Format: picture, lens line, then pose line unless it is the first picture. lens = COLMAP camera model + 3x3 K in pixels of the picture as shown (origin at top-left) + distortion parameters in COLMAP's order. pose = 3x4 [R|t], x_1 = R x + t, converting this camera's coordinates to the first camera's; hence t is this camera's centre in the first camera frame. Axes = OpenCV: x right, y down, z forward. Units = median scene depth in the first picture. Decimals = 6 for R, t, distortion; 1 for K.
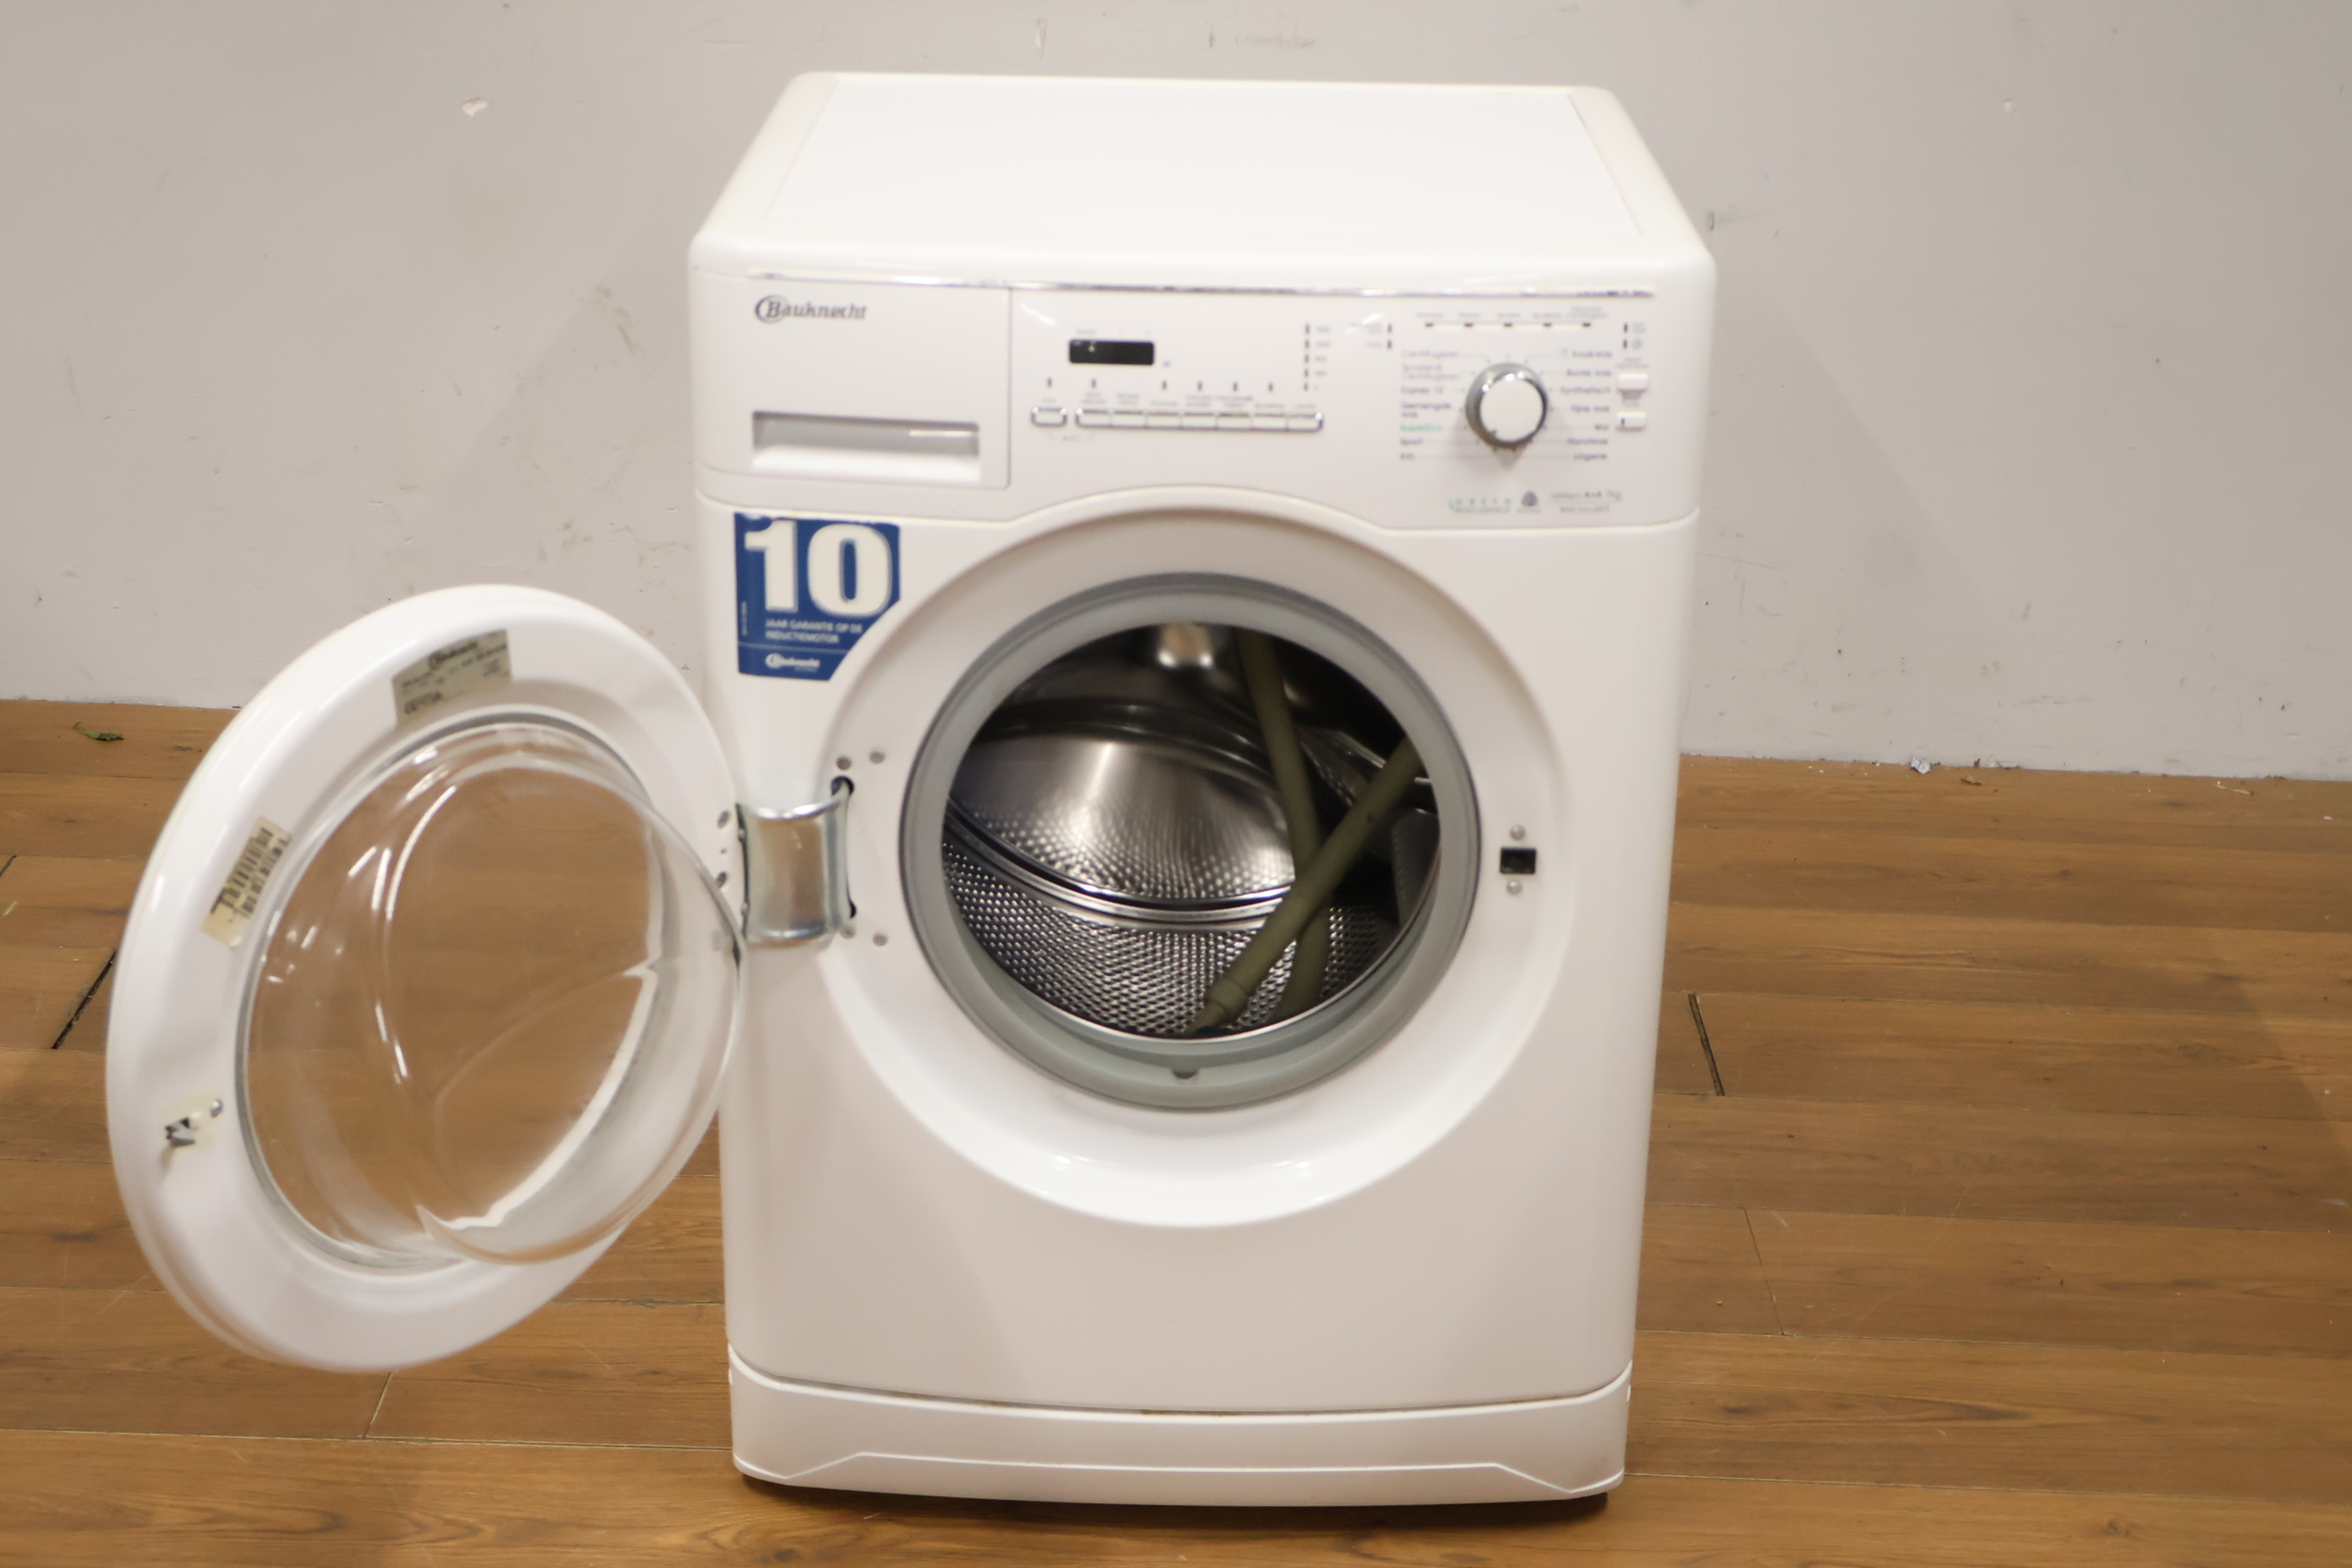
lens RADIAL K [[3523.3, 0, 1171.1], [0, 3523.3, 782.2], [0, 0, 1]] dist [0.009240, 0.000000]
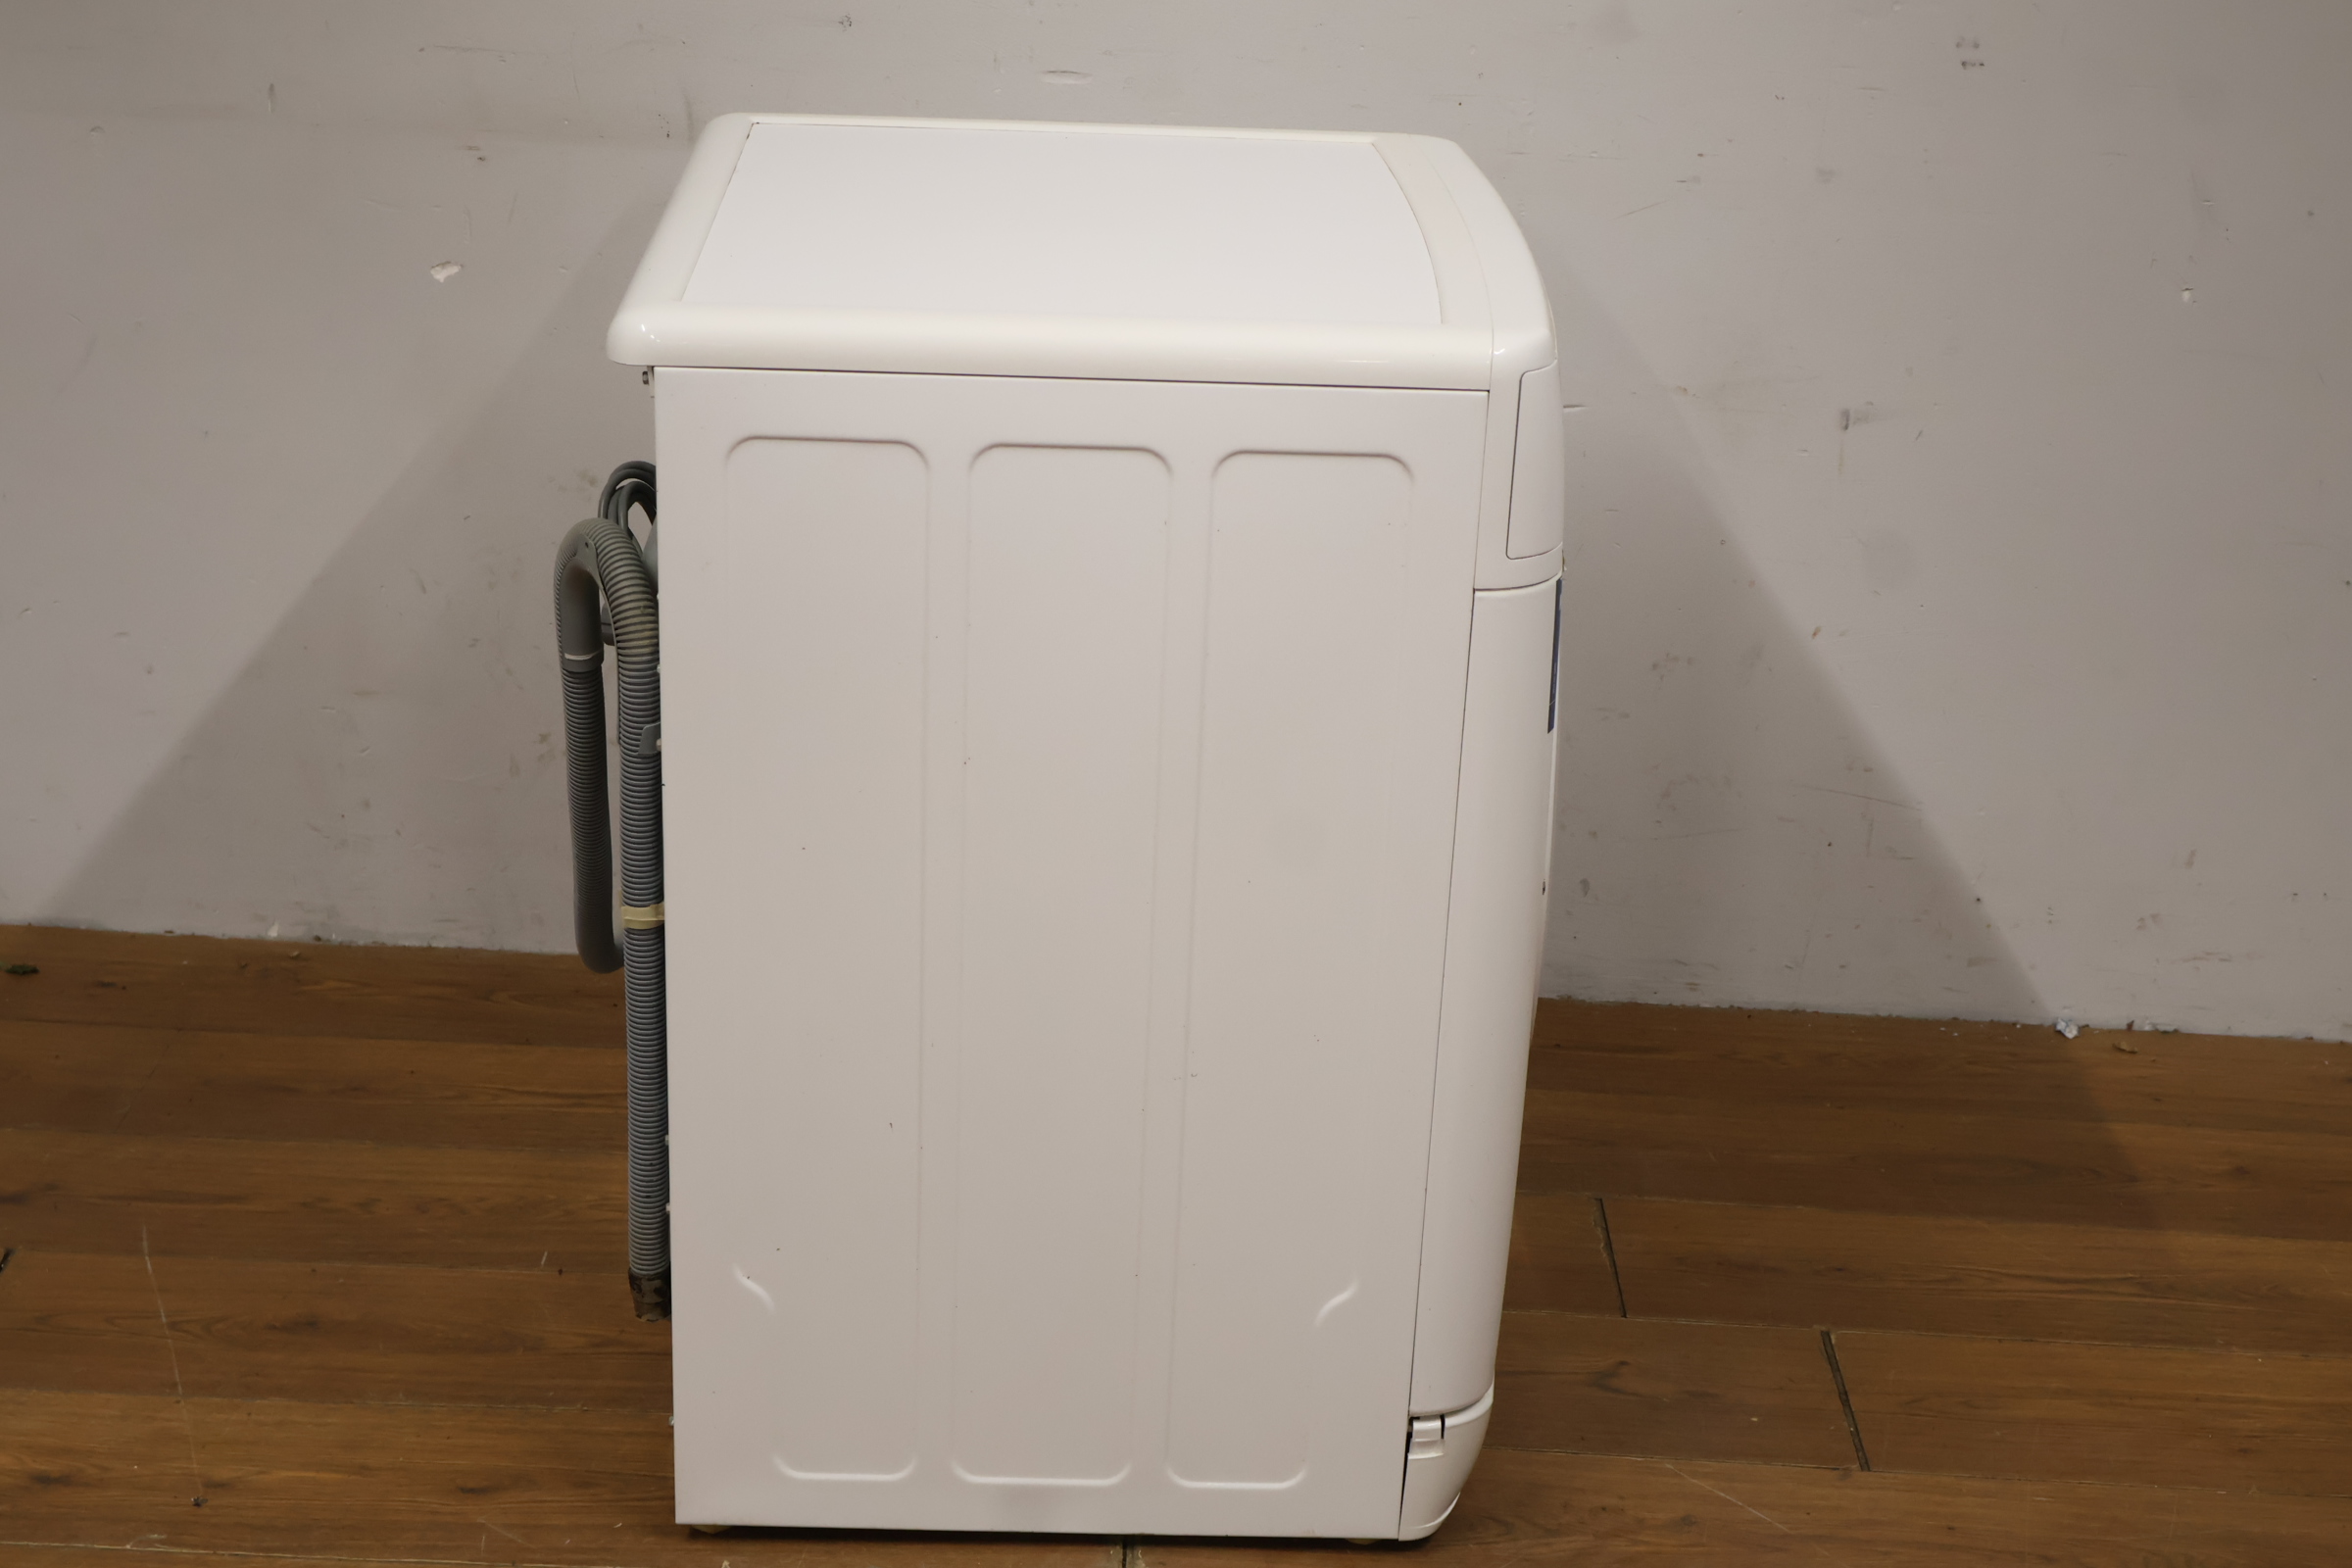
lens RADIAL K [[3523.3, 0, 1168.1], [0, 3523.3, 788.2], [0, 0, 1]] dist [0.009240, 0.000000]
pose [[0.999867, 0.015485, -0.005186, -0.014497], [-0.015531, 0.999839, -0.009007, -0.081480], [0.005045, 0.009086, 0.999946, 0.171400]]
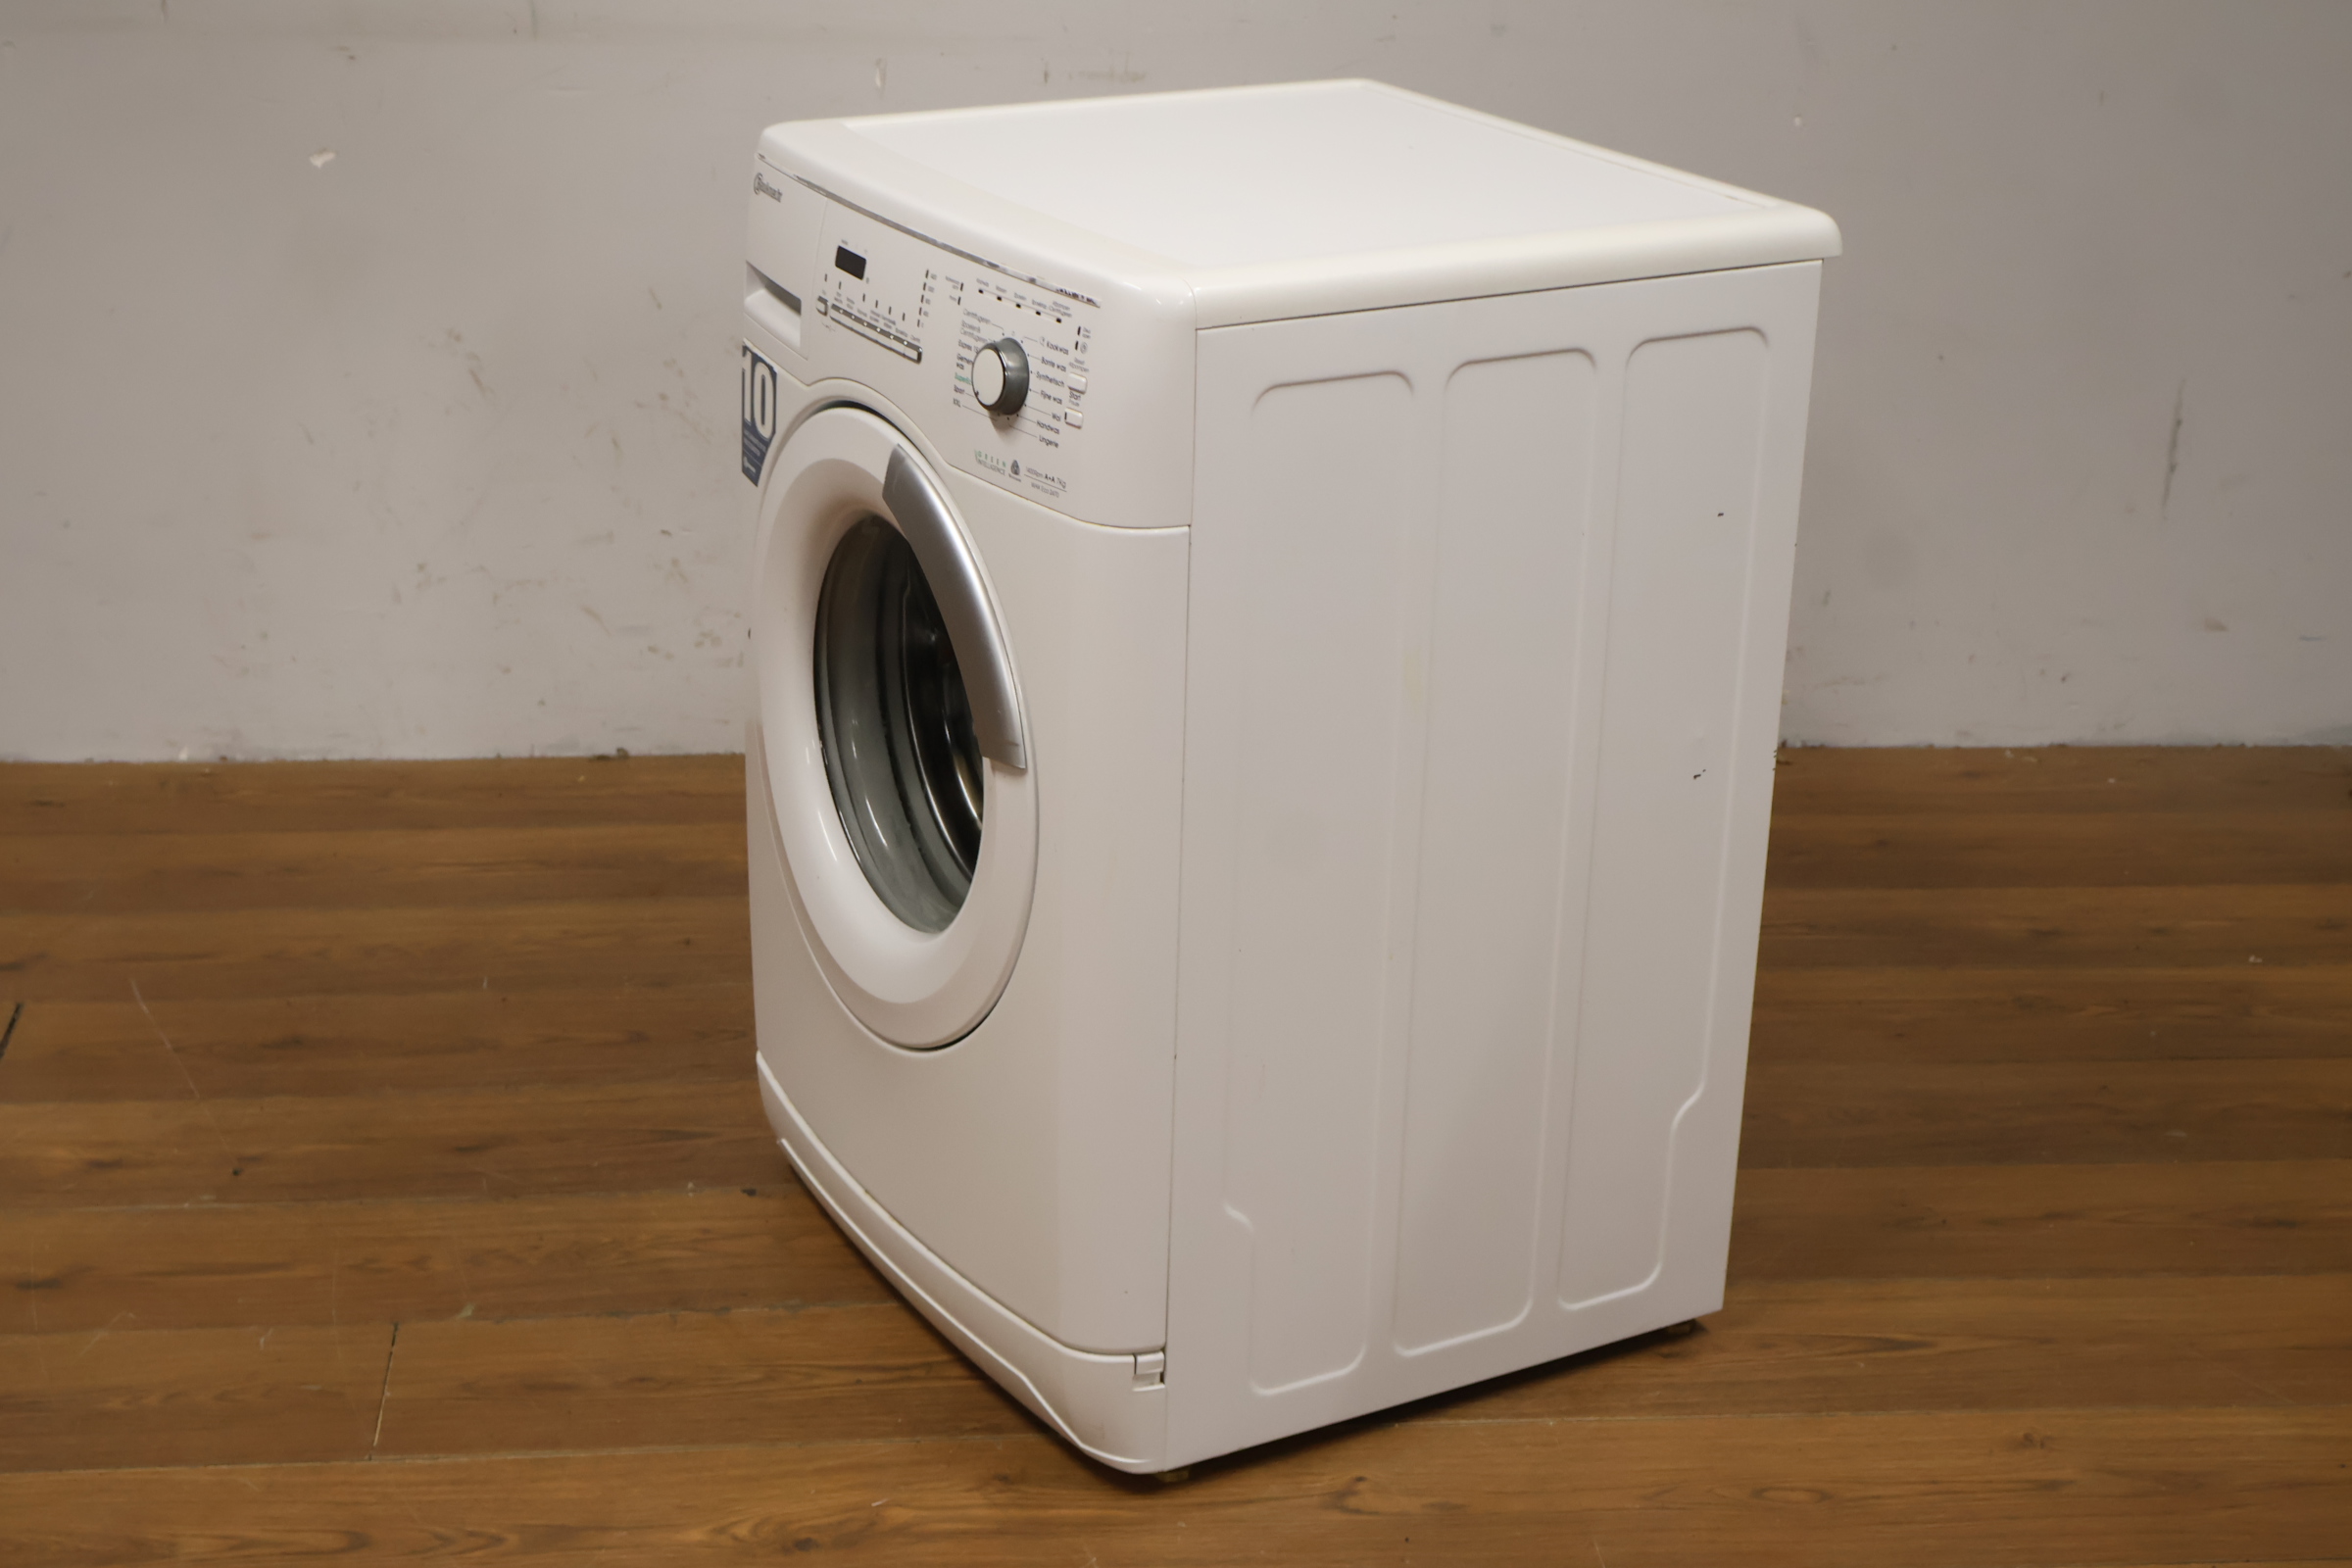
lens RADIAL K [[3523.3, 0, 1169.5], [0, 3523.3, 786.2], [0, 0, 1]] dist [0.009240, 0.000000]
pose [[0.994096, -0.042852, 0.099680, -0.091330], [0.043222, 0.999064, -0.001560, 0.001650], [-0.099519, 0.005859, 0.995018, -0.046772]]
